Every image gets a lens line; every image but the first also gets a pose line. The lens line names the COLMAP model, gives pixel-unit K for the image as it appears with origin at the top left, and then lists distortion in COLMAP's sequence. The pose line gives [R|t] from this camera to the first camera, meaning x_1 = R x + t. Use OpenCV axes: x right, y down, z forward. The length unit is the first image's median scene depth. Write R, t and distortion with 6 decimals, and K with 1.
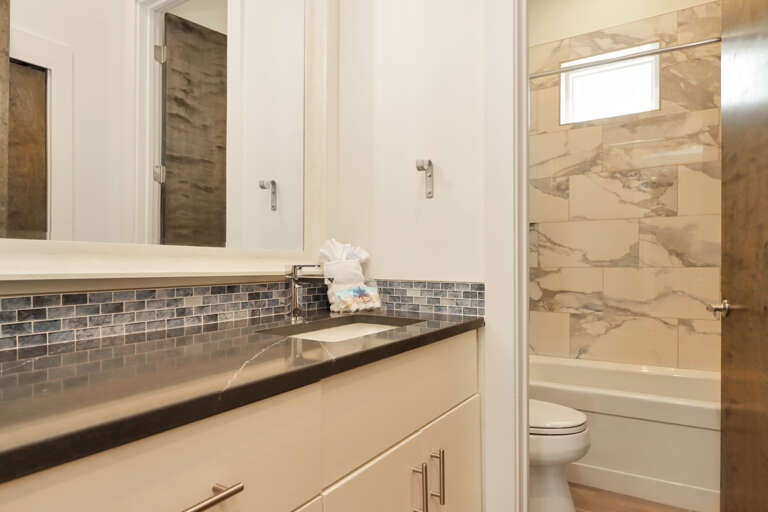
lens RADIAL K [[461.8, 0, 387.9], [0, 461.8, 255.4], [0, 0, 1]] dist [0.020421, -0.002487]
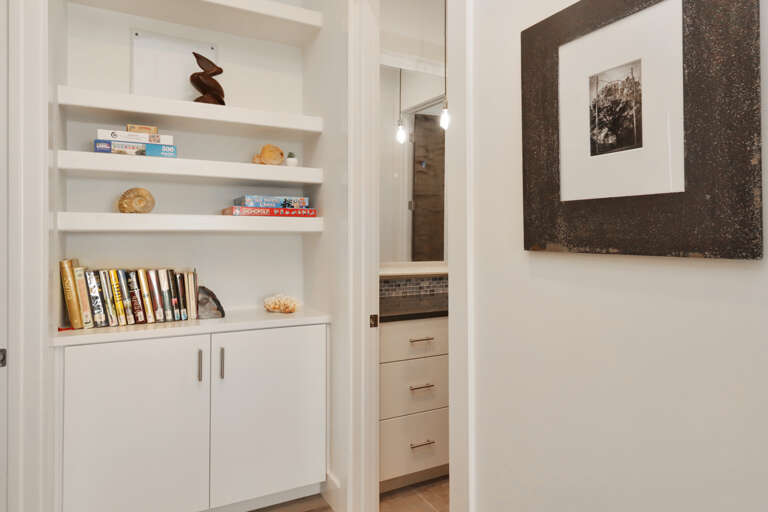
lens RADIAL K [[461.8, 0, 381.9], [0, 461.8, 254.6], [0, 0, 1]] dist [0.020421, -0.002487]
pose [[0.869551, 0.031306, -0.492849, 0.539646], [0.004911, 0.997391, 0.072019, -0.215709], [0.493818, -0.065045, 0.867129, -1.132166]]
